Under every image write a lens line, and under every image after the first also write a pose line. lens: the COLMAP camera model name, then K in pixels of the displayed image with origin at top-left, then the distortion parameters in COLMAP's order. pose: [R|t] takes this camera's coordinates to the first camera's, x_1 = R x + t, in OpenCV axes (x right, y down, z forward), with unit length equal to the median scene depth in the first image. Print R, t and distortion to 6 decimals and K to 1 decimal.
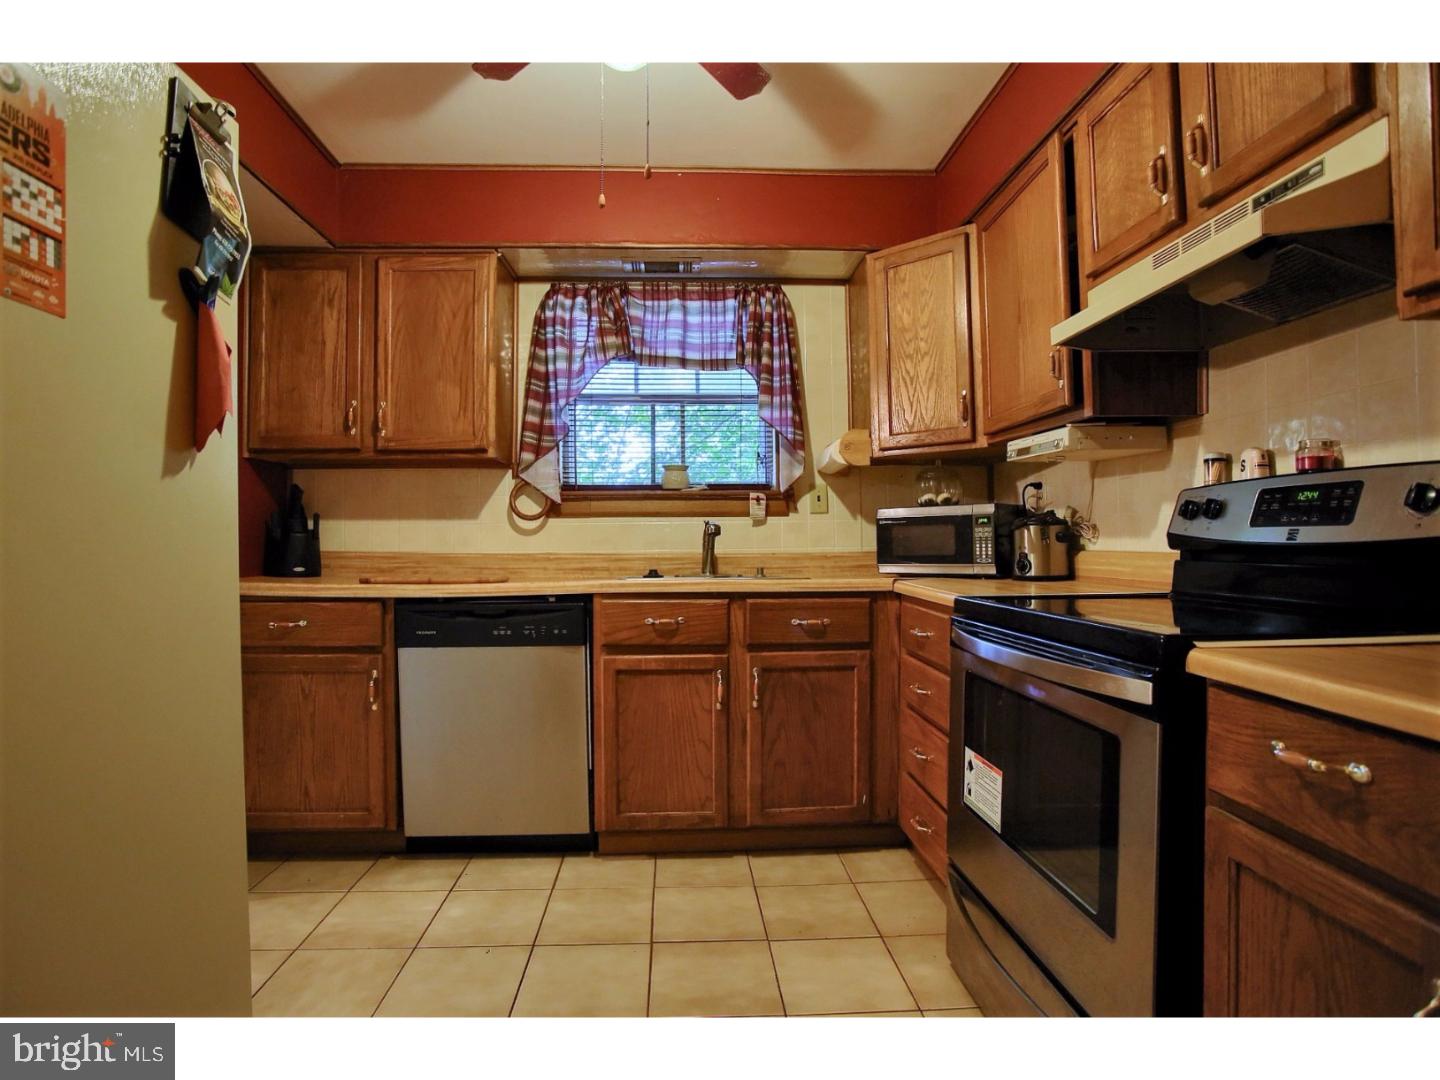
lens RADIAL K [[712.3, 0, 701.7], [0, 712.3, 529.3], [0, 0, 1]] dist [-0.064413, 0.020229]
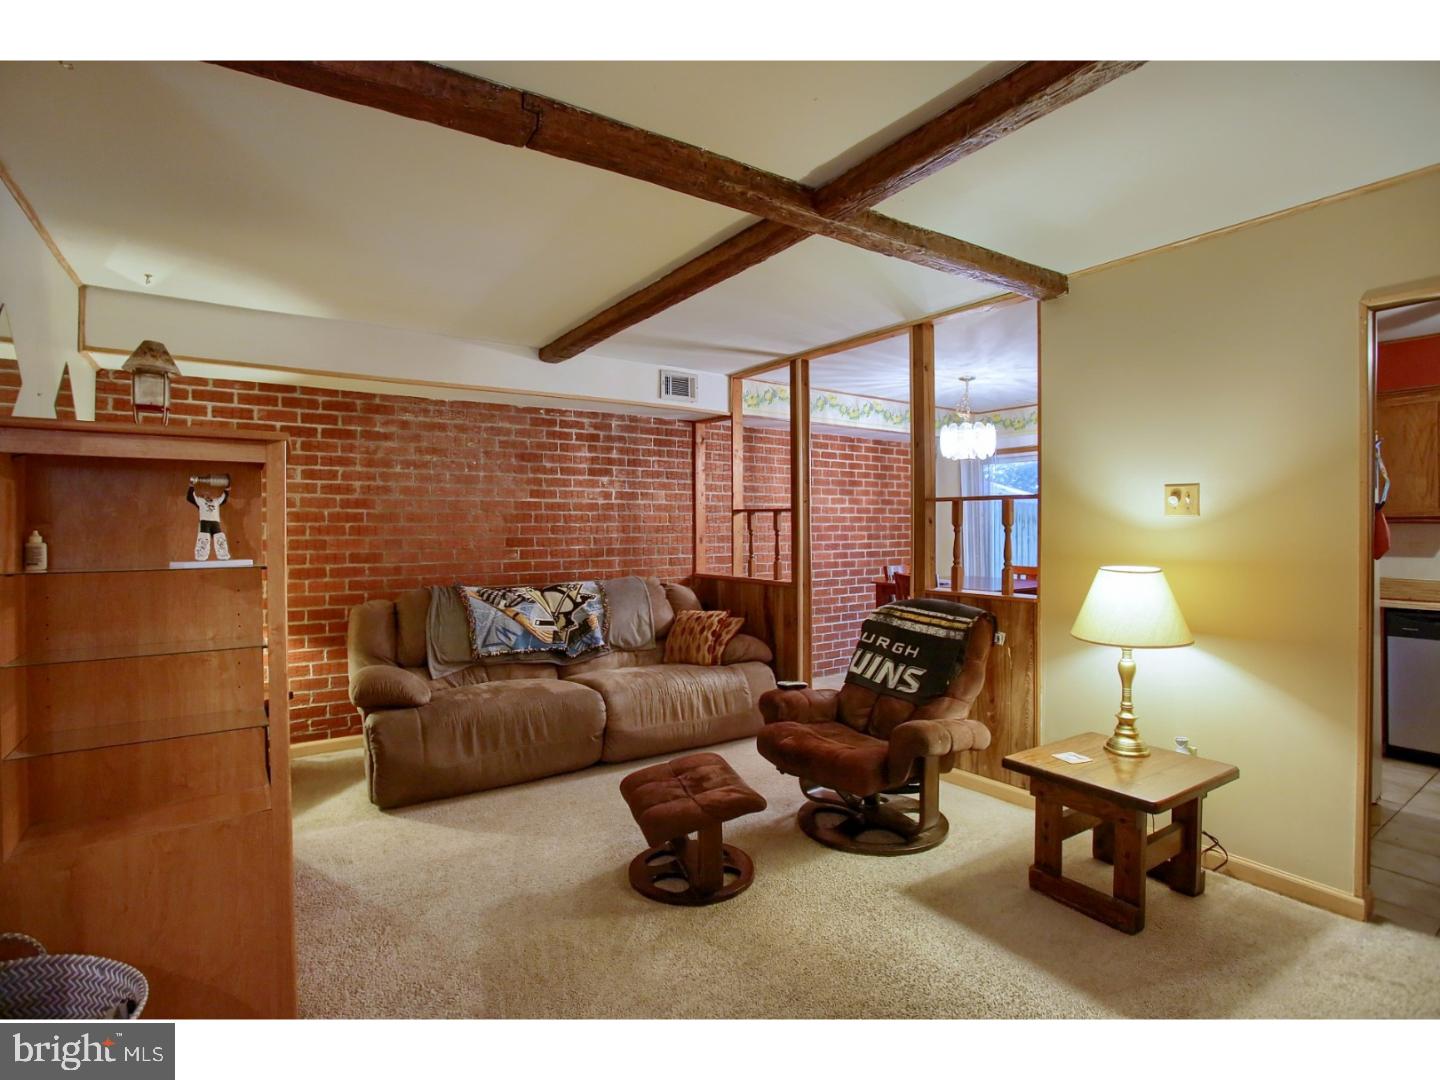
lens RADIAL K [[712.3, 0, 717.0], [0, 712.3, 527.1], [0, 0, 1]] dist [-0.064413, 0.020229]
pose [[0.543066, 0.004744, -0.839677, 0.076969], [0.008995, 0.999894, 0.011467, -0.131516], [0.839642, -0.013781, 0.542966, -1.253796]]
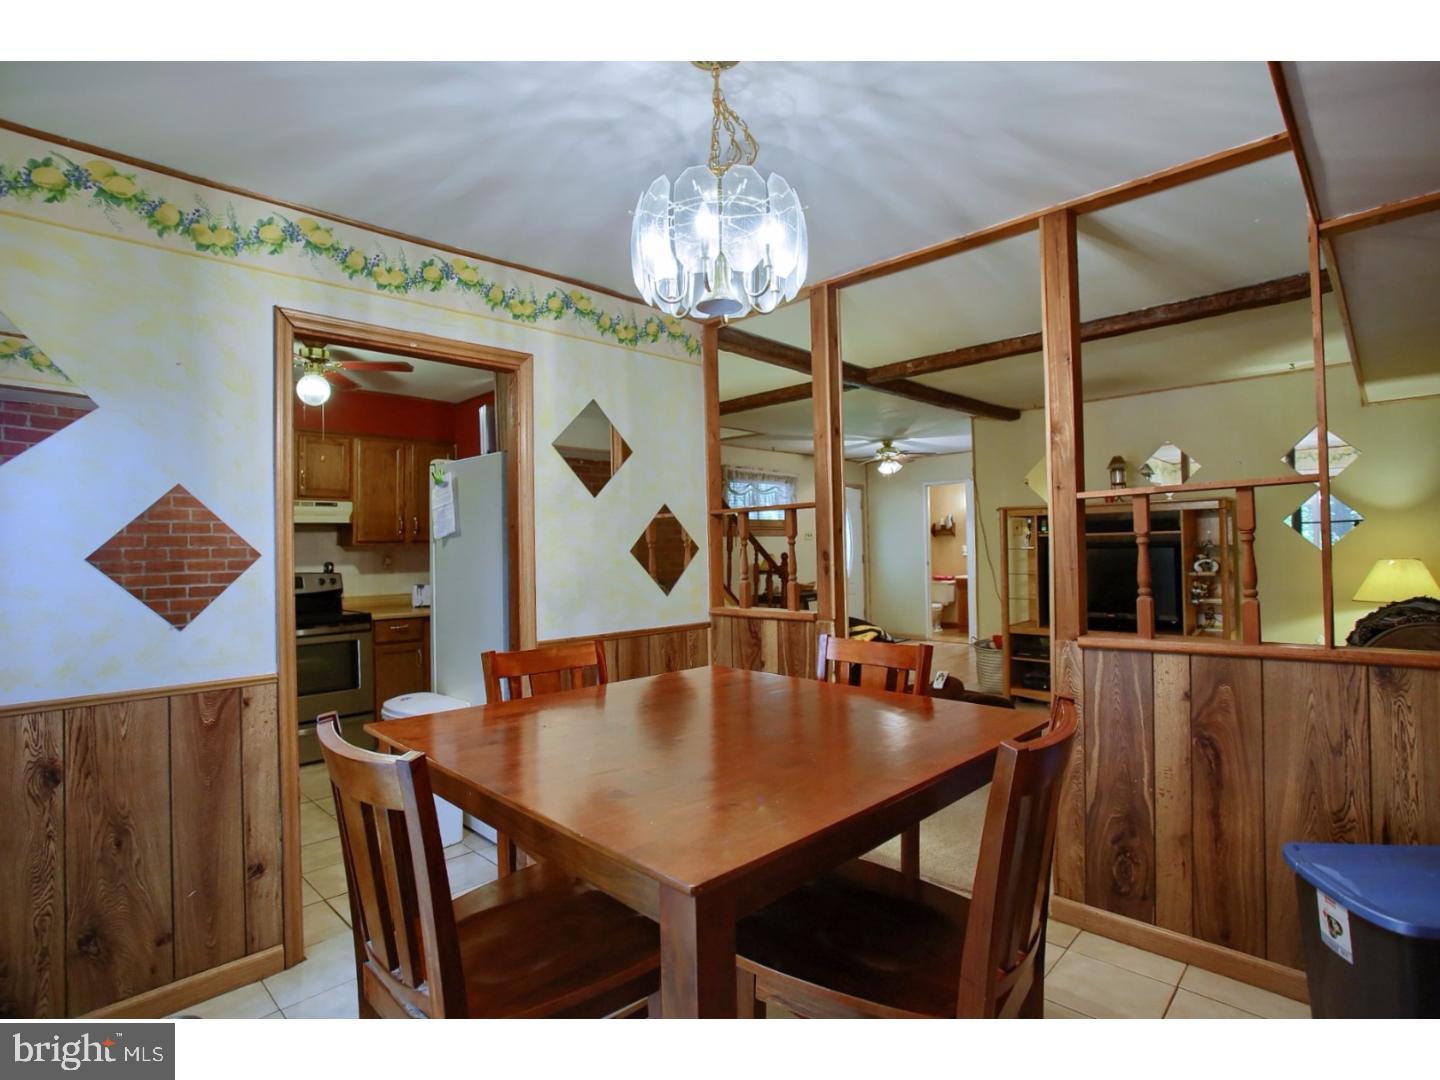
lens RADIAL K [[712.3, 0, 718.9], [0, 712.3, 538.6], [0, 0, 1]] dist [-0.064413, 0.020229]
pose [[-0.689309, 0.029510, 0.723867, -1.811820], [0.016523, 0.999551, -0.025016, -0.078054], [-0.724279, -0.005283, -0.689486, 1.052820]]
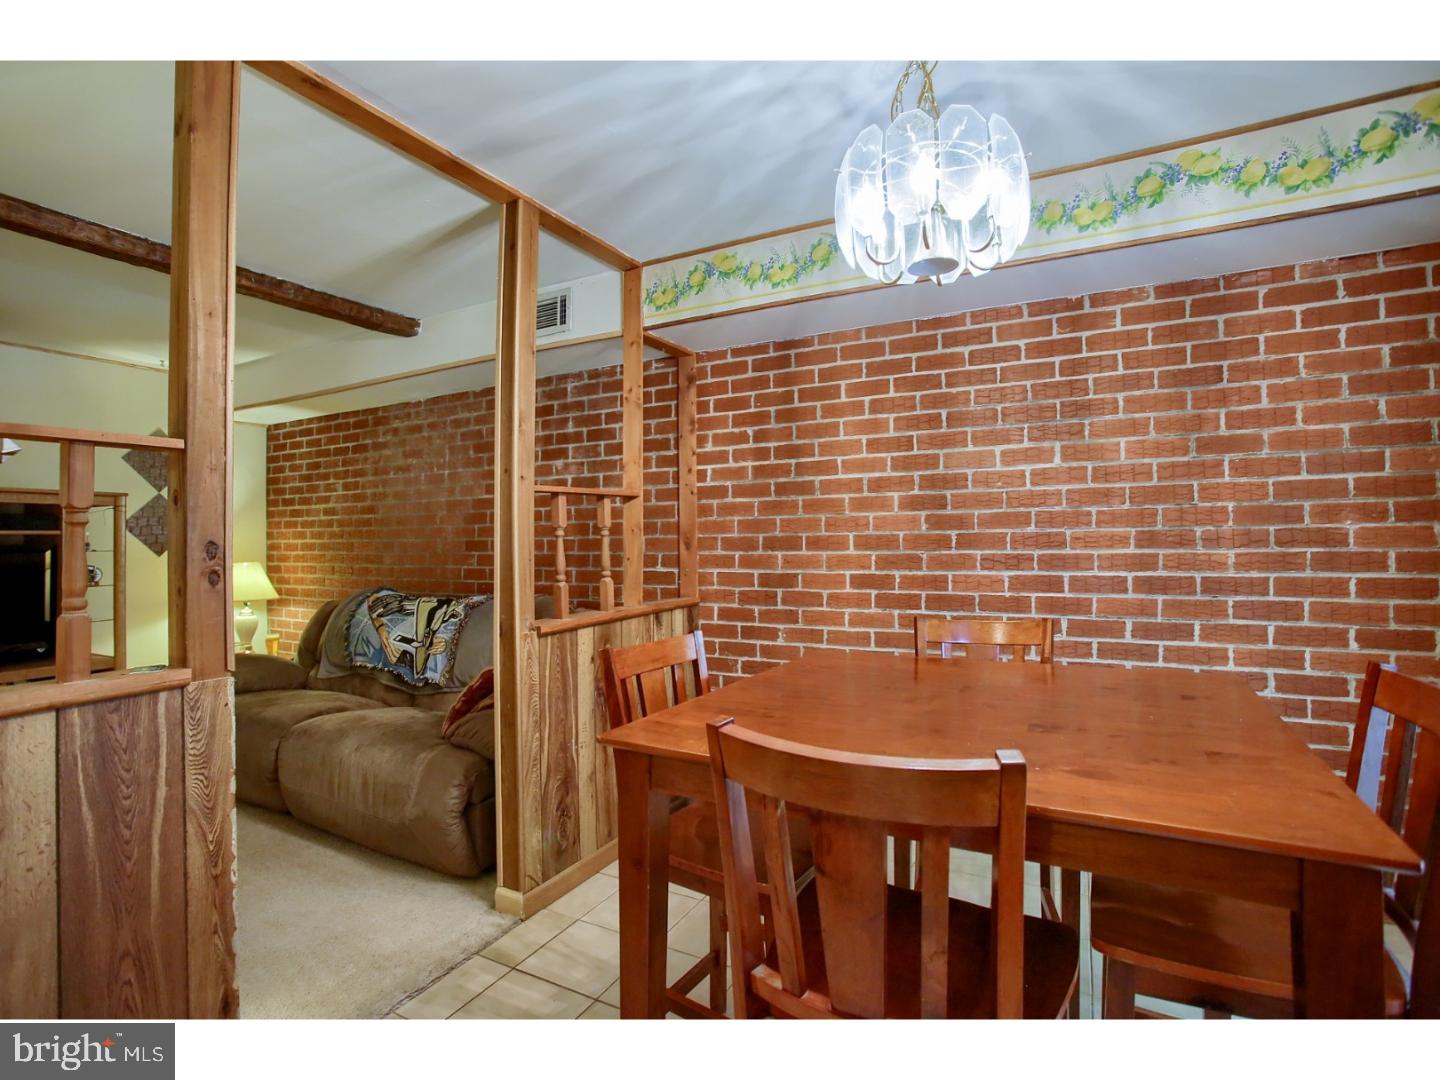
lens RADIAL K [[712.3, 0, 714.3], [0, 712.3, 535.6], [0, 0, 1]] dist [-0.064413, 0.020229]
pose [[-0.510668, 0.010186, -0.859718, -0.704702], [0.026128, 0.999652, -0.003676, -0.074972], [0.859381, -0.024340, -0.510756, 0.748016]]
